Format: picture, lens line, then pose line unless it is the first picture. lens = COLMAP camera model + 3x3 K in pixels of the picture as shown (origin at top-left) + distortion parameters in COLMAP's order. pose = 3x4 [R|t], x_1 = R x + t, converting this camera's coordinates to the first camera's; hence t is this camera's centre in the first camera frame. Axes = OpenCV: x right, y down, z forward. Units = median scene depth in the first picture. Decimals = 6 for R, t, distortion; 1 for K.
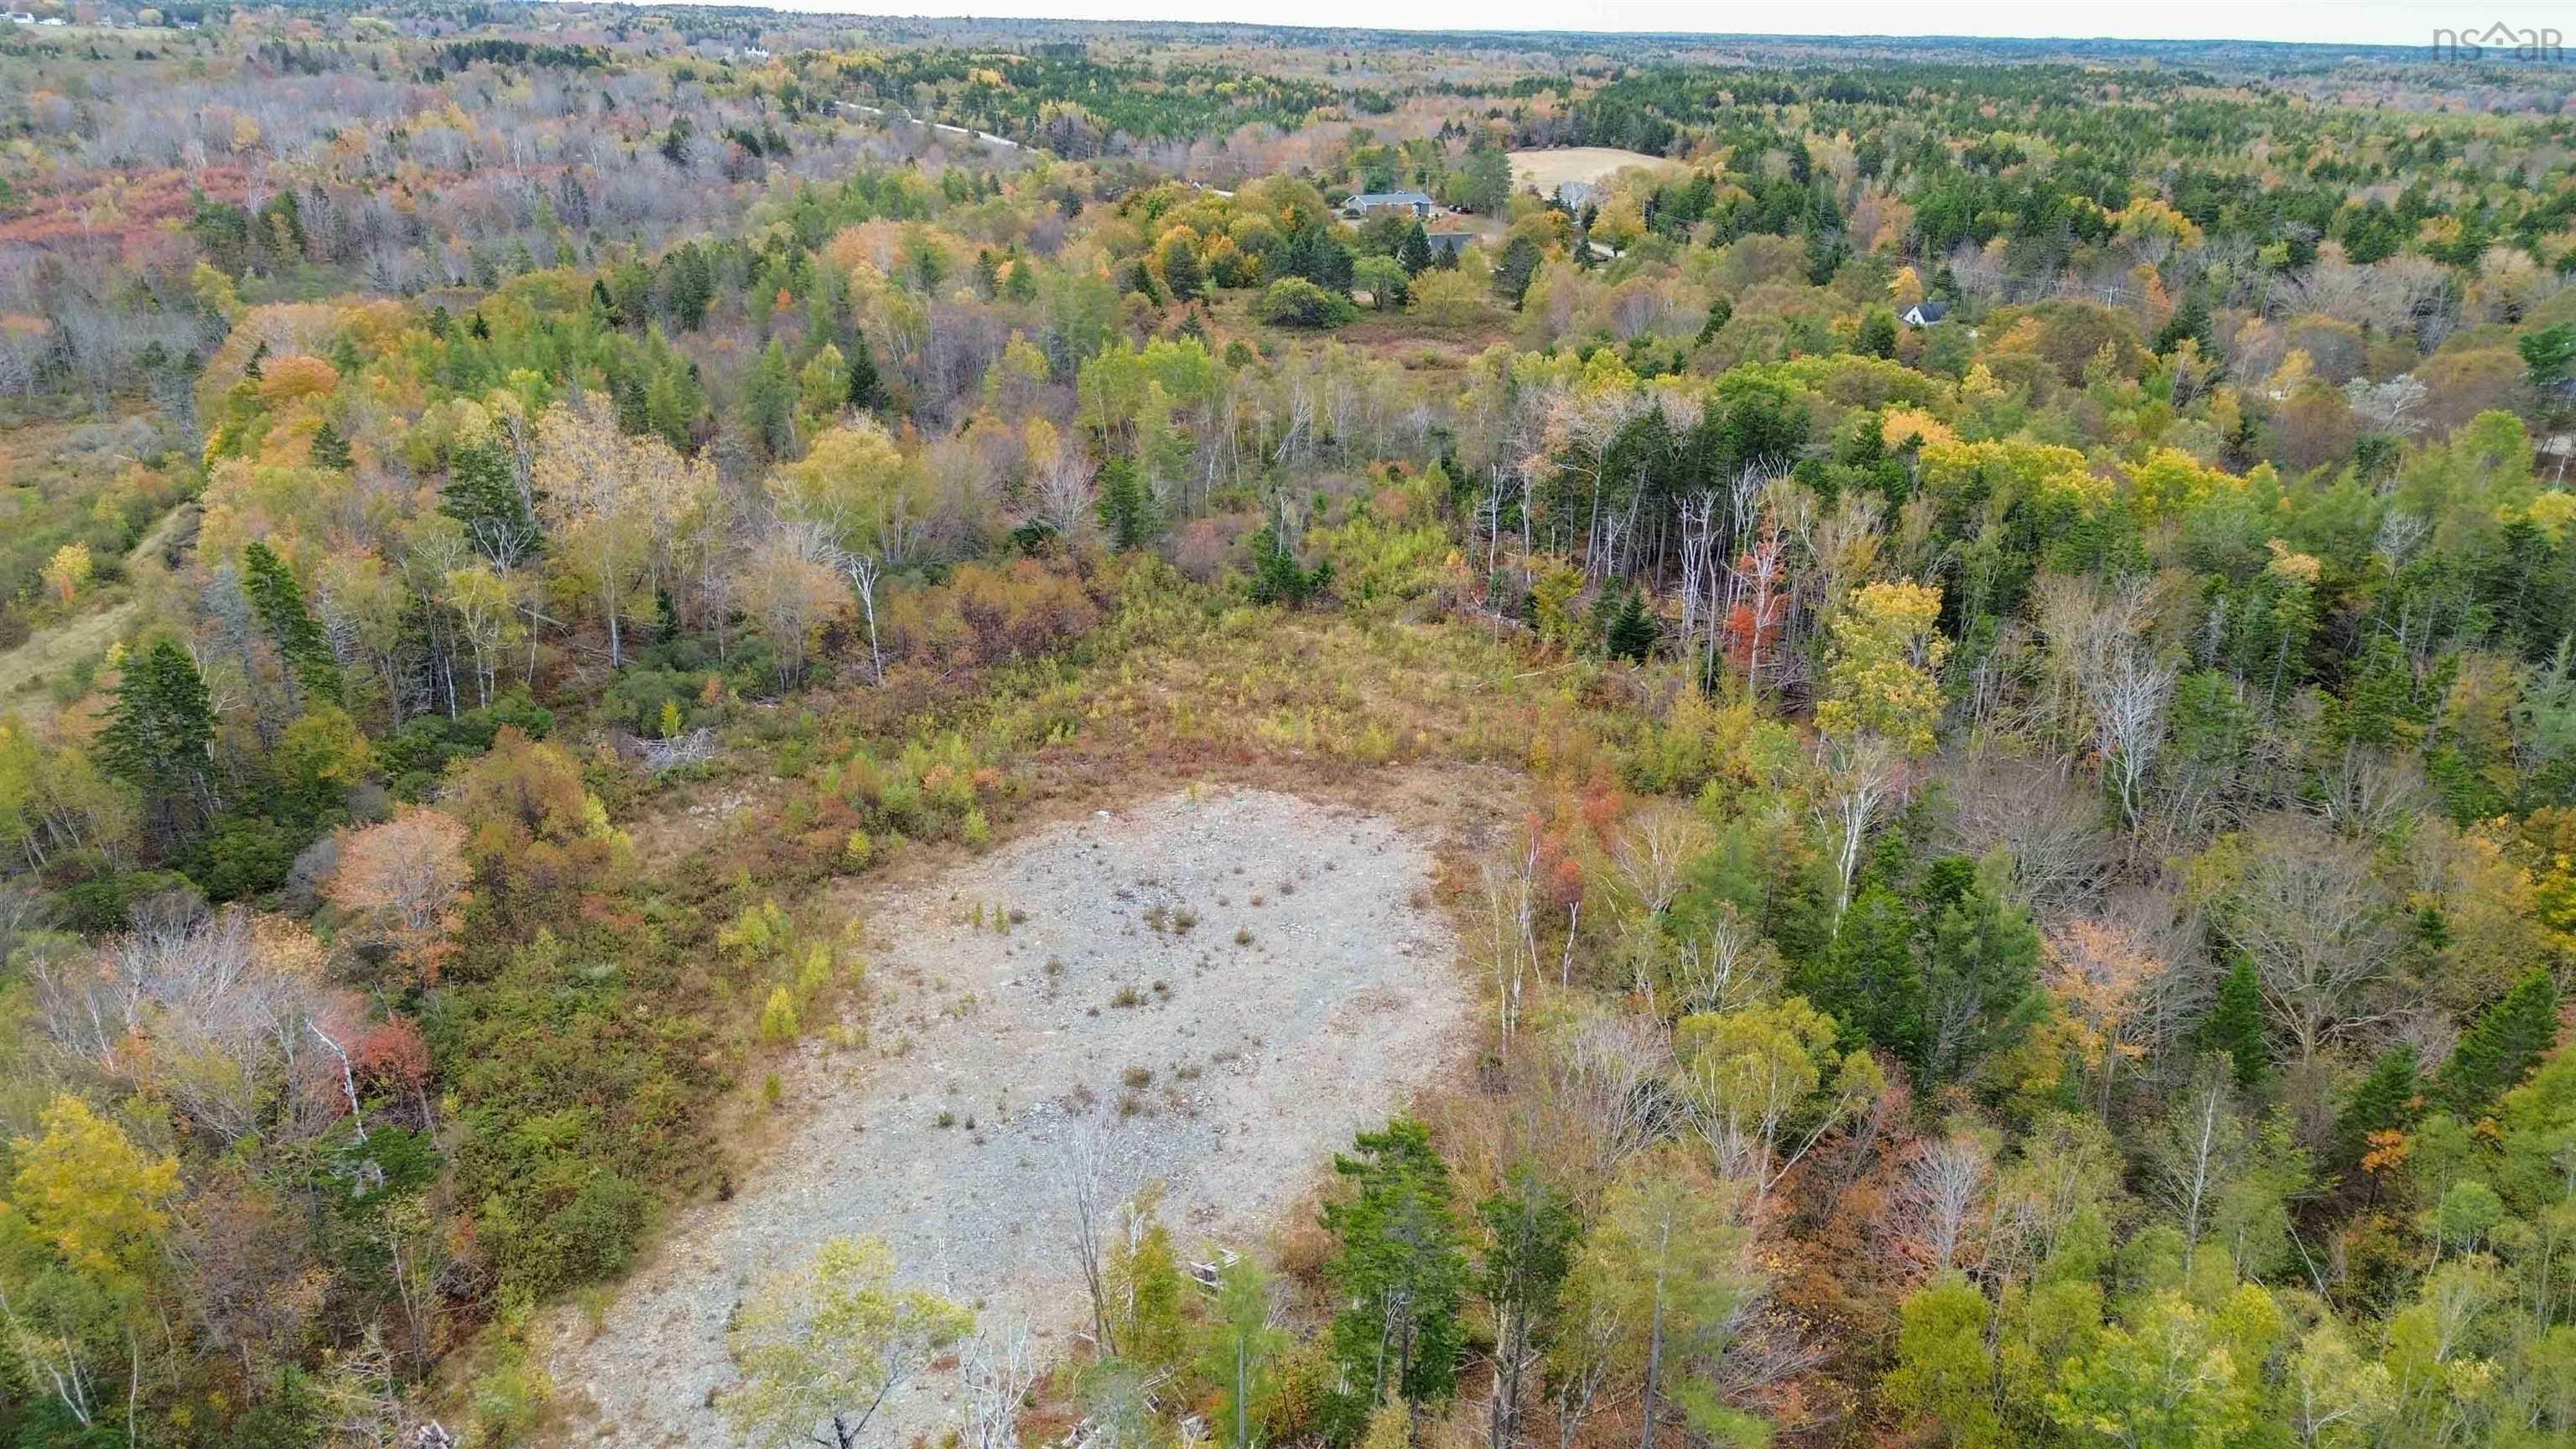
lens RADIAL K [[1904.2, 0, 1288.0], [0, 1904.2, 724.5], [0, 0, 1]] dist [0.084614, -0.086347]
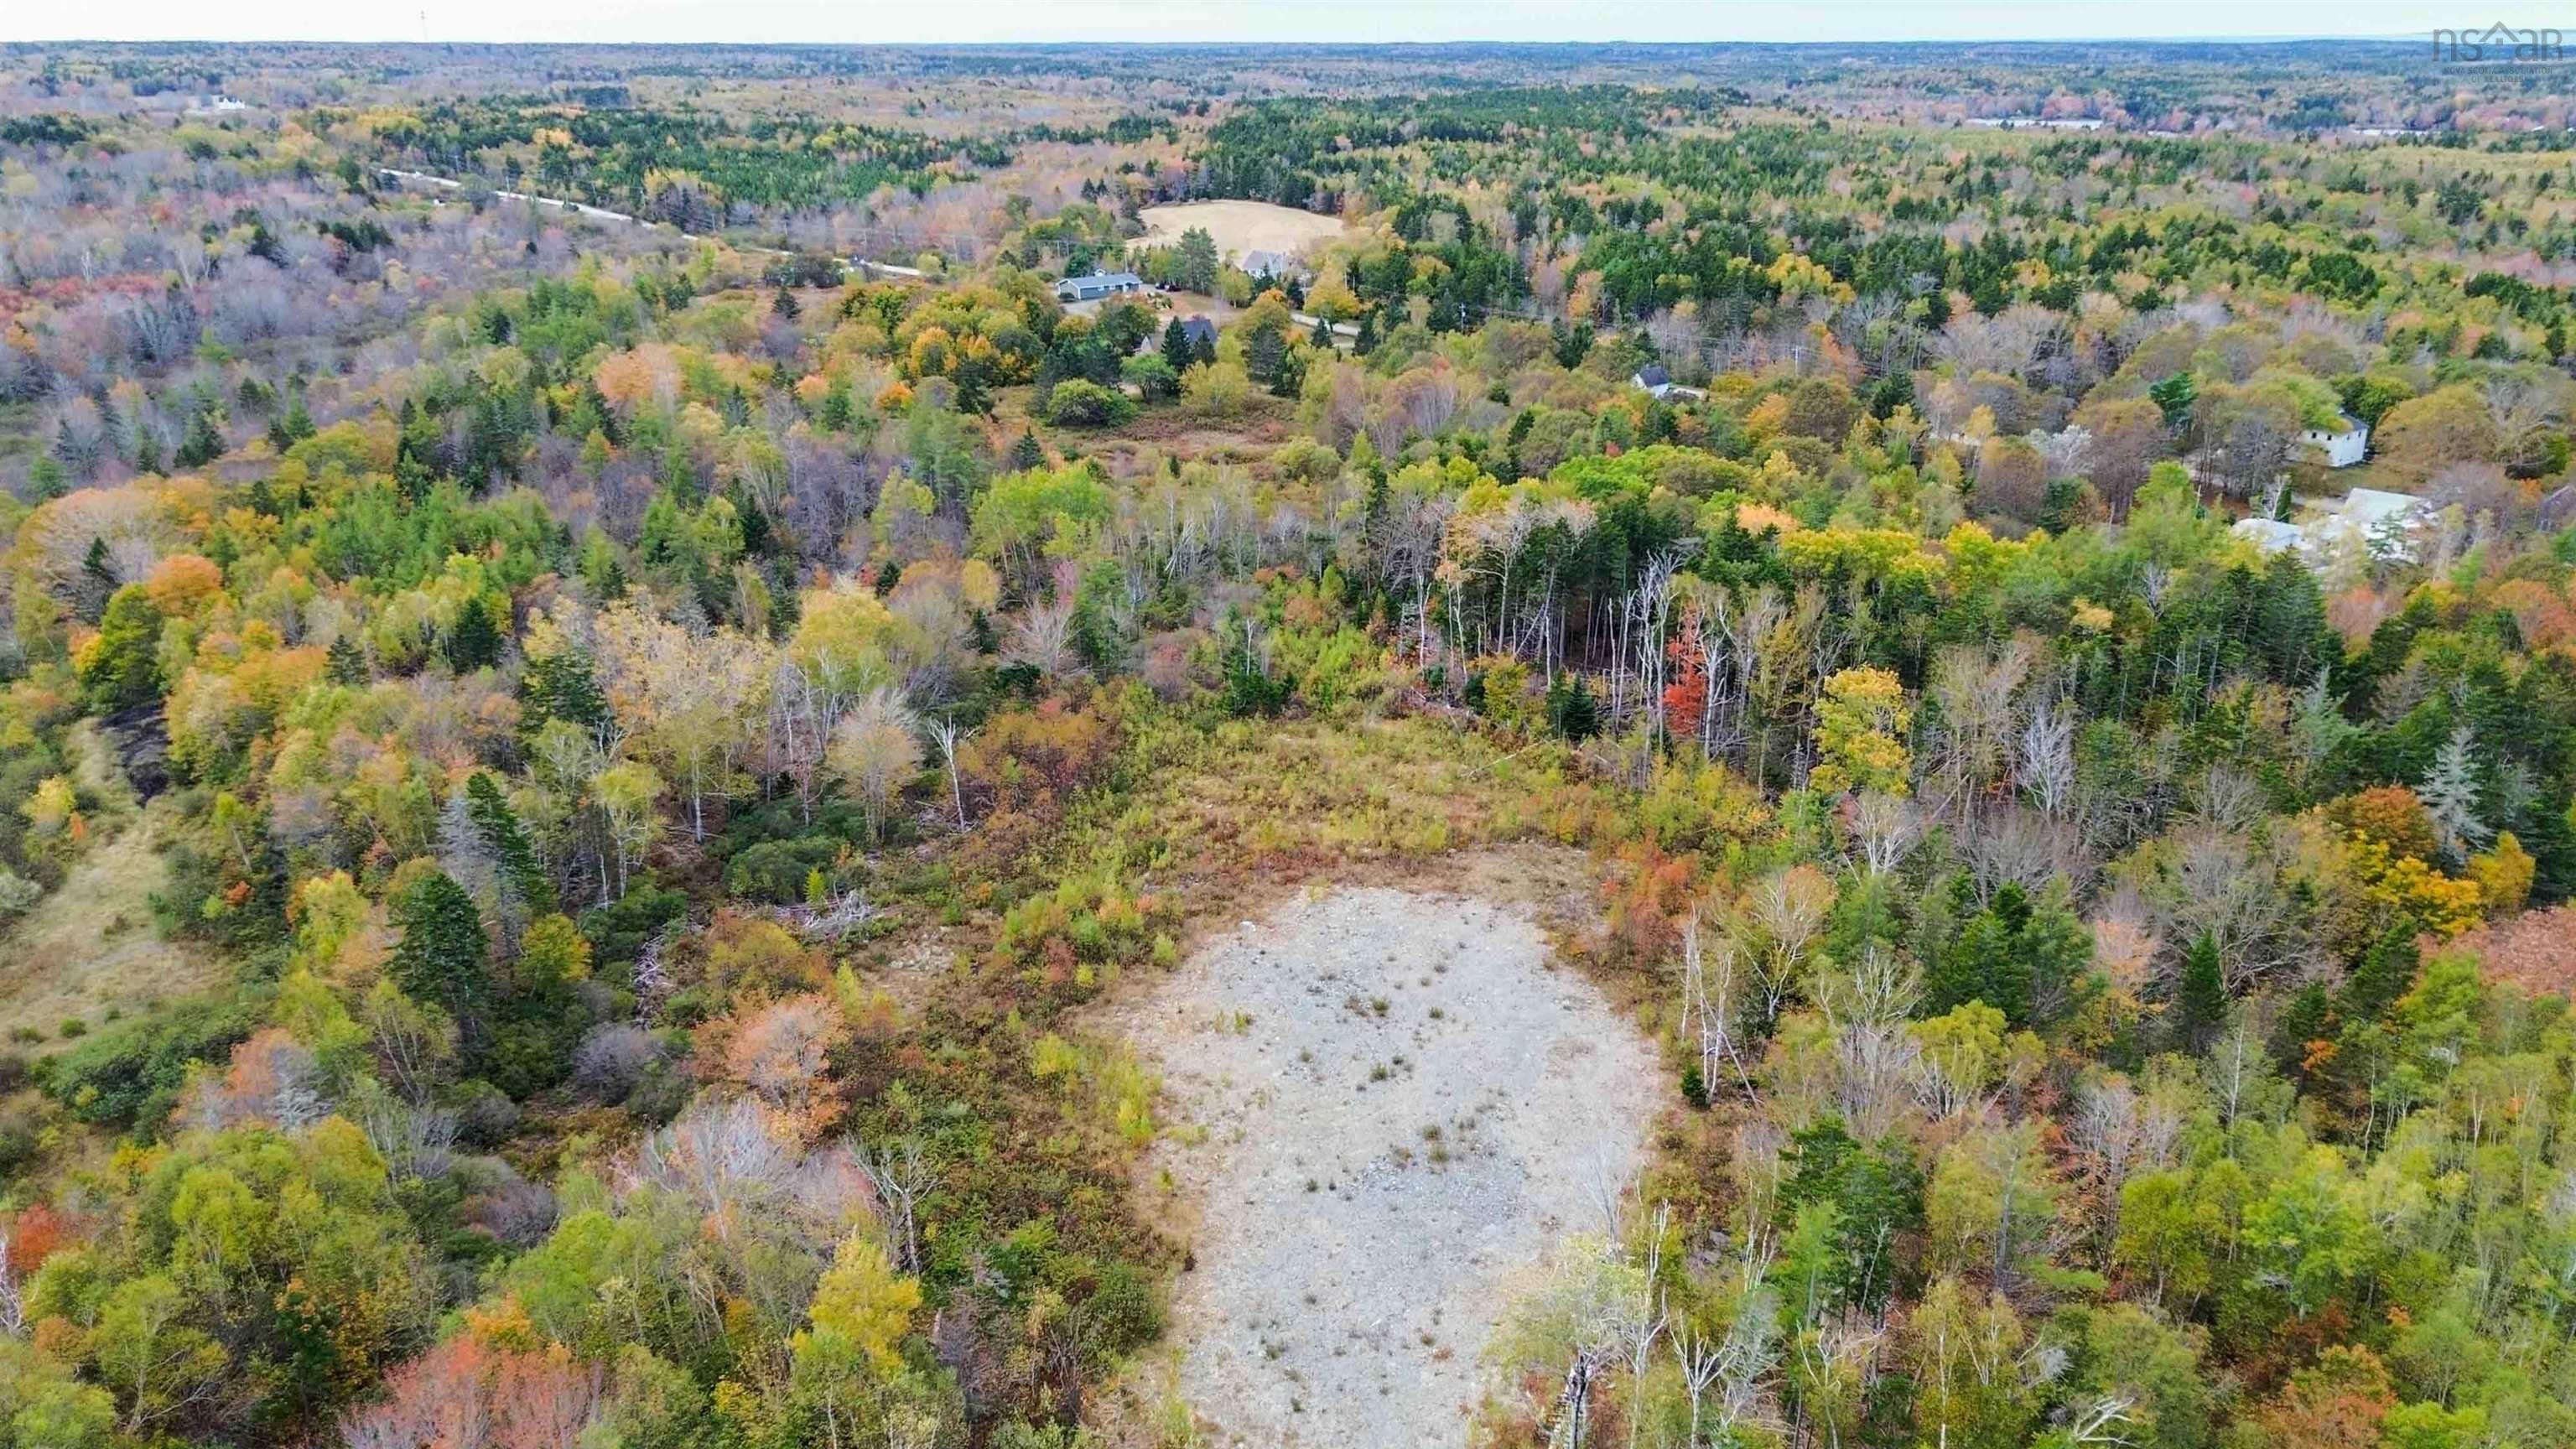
lens RADIAL K [[2022.3, 0, 1288.0], [0, 2022.3, 724.5], [0, 0, 1]] dist [0.075925, -0.069338]
pose [[0.971147, -0.101408, 0.215846, -0.143108], [0.105079, 0.994448, -0.005567, -0.028703], [-0.214083, 0.028087, 0.976412, -0.099556]]
